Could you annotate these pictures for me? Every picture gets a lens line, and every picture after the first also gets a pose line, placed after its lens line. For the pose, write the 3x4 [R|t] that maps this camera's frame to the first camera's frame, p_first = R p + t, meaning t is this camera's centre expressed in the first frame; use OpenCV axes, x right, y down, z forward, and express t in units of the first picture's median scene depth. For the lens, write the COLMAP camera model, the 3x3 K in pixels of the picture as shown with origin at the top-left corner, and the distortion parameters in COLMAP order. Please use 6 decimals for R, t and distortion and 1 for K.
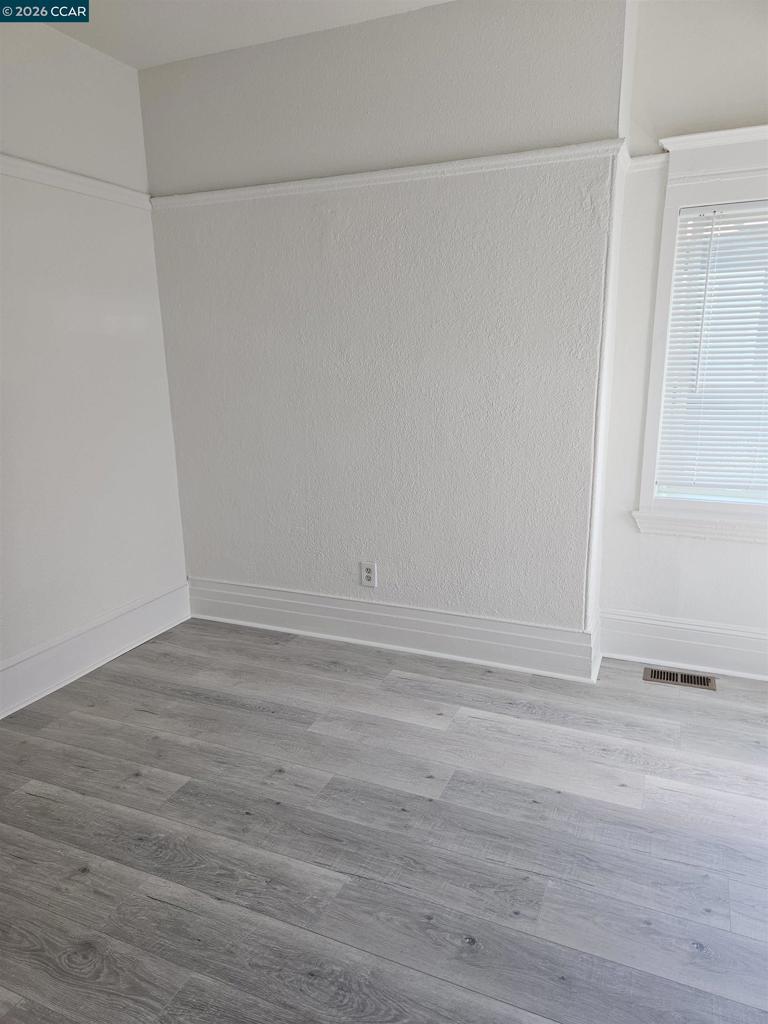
lens RADIAL K [[690.0, 0, 384.1], [0, 690.0, 512.6], [0, 0, 1]] dist [0.047125, -0.019291]
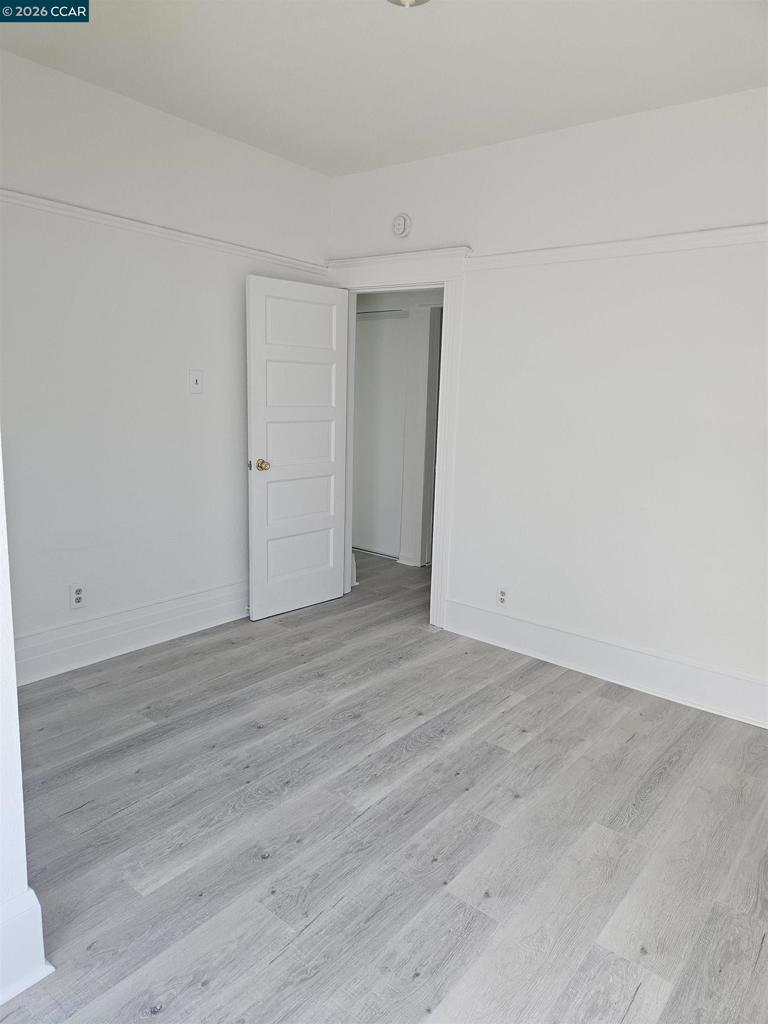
lens RADIAL K [[690.0, 0, 383.4], [0, 690.0, 512.6], [0, 0, 1]] dist [0.047125, -0.019291]
pose [[-0.260496, 0.181159, -0.948327, 0.879844], [-0.256839, 0.933842, 0.248943, -0.247945], [0.930686, 0.308416, -0.196733, 0.973536]]
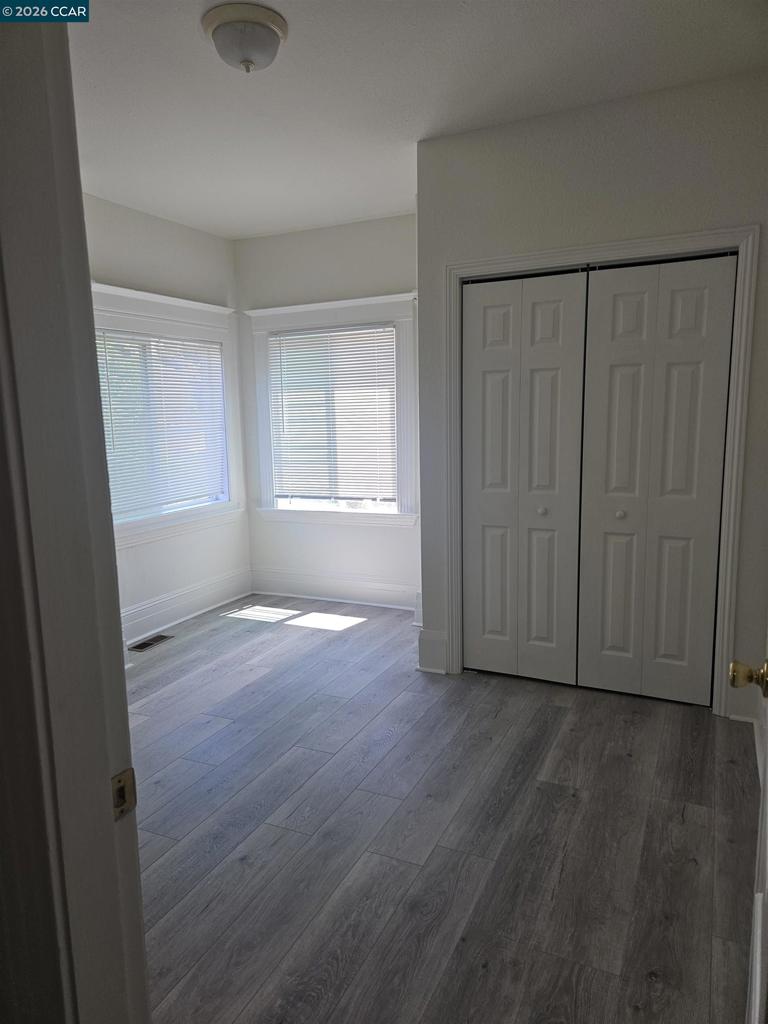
lens RADIAL K [[690.0, 0, 383.9], [0, 690.0, 512.9], [0, 0, 1]] dist [0.047125, -0.019291]
pose [[0.037585, -0.137162, 0.989835, -1.313413], [0.260752, 0.957565, 0.122789, -0.100131], [-0.964674, 0.253486, 0.071755, 0.494424]]
